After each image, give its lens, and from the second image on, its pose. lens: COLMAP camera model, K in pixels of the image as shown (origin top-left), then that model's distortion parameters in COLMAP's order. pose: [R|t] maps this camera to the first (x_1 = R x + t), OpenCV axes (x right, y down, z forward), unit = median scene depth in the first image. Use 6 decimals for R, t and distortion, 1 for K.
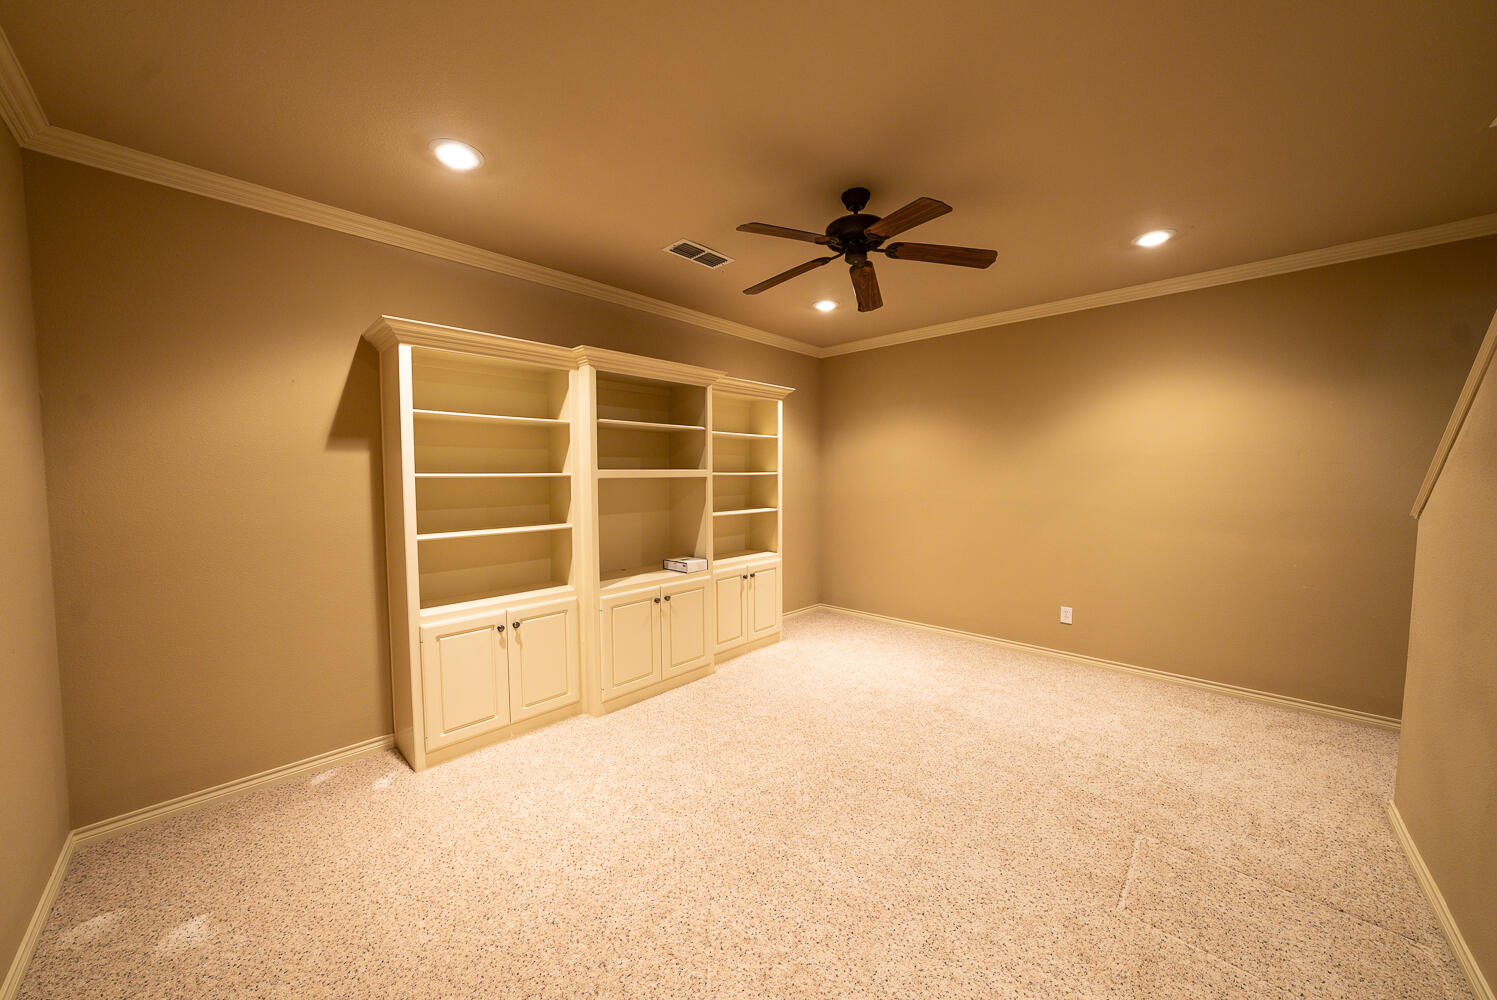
lens RADIAL K [[518.3, 0, 751.7], [0, 518.3, 497.0], [0, 0, 1]] dist [-0.030903, 0.007231]
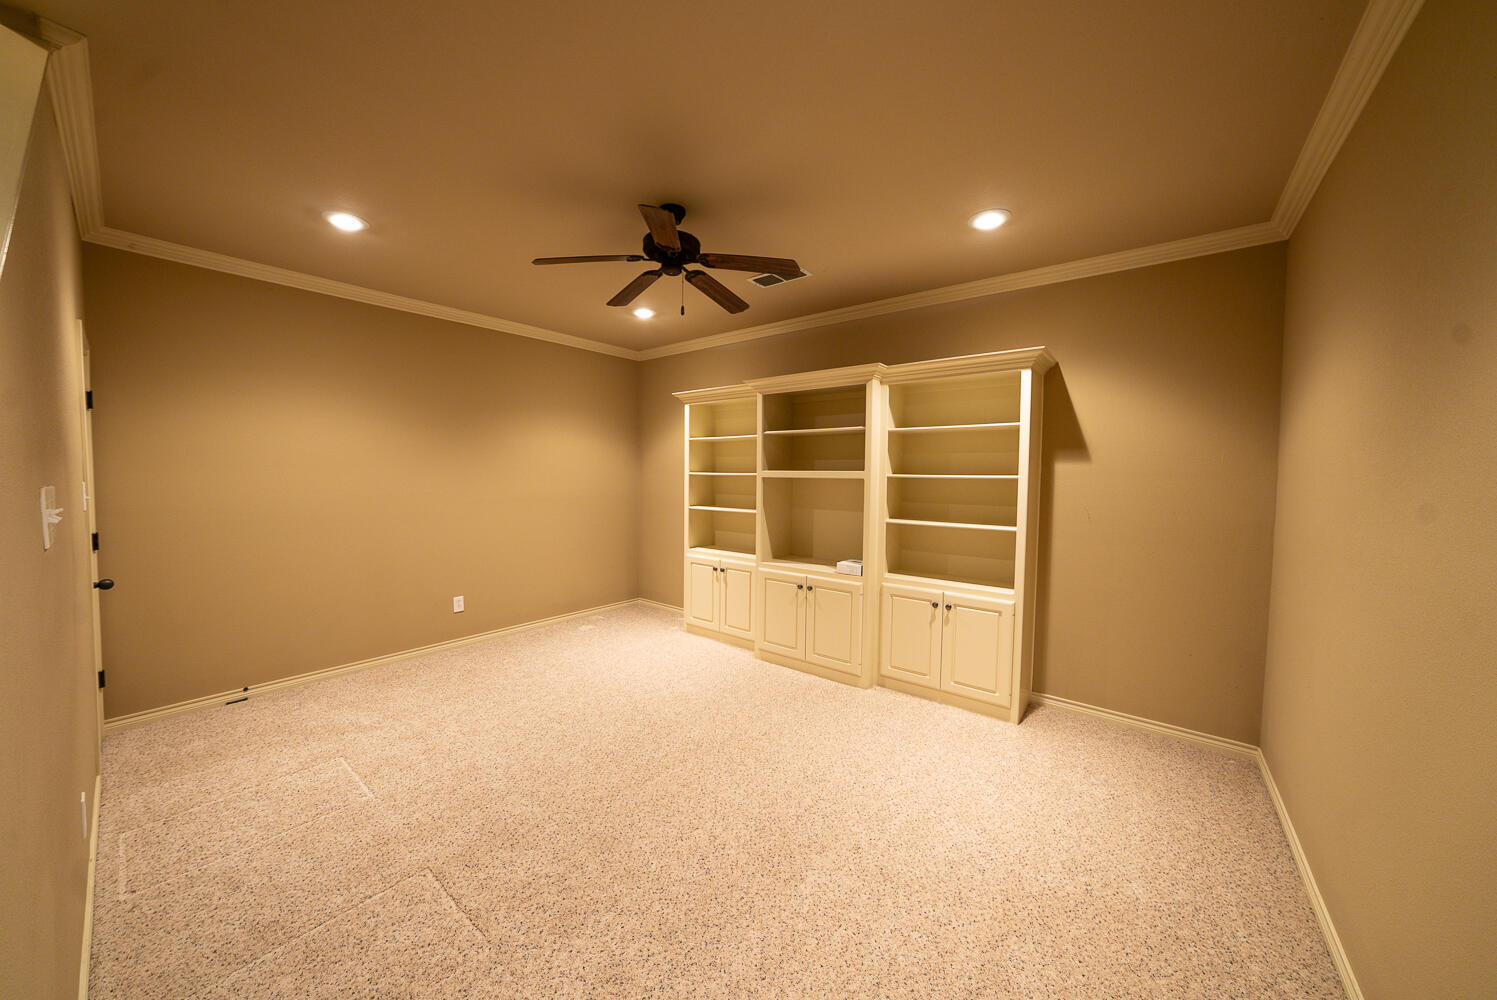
lens RADIAL K [[518.3, 0, 751.7], [0, 518.3, 497.0], [0, 0, 1]] dist [-0.030903, 0.007231]
pose [[0.084670, 0.049289, -0.995189, 0.985772], [-0.056144, 0.997425, 0.044623, -0.042279], [0.994826, 0.052096, 0.087219, 0.840093]]
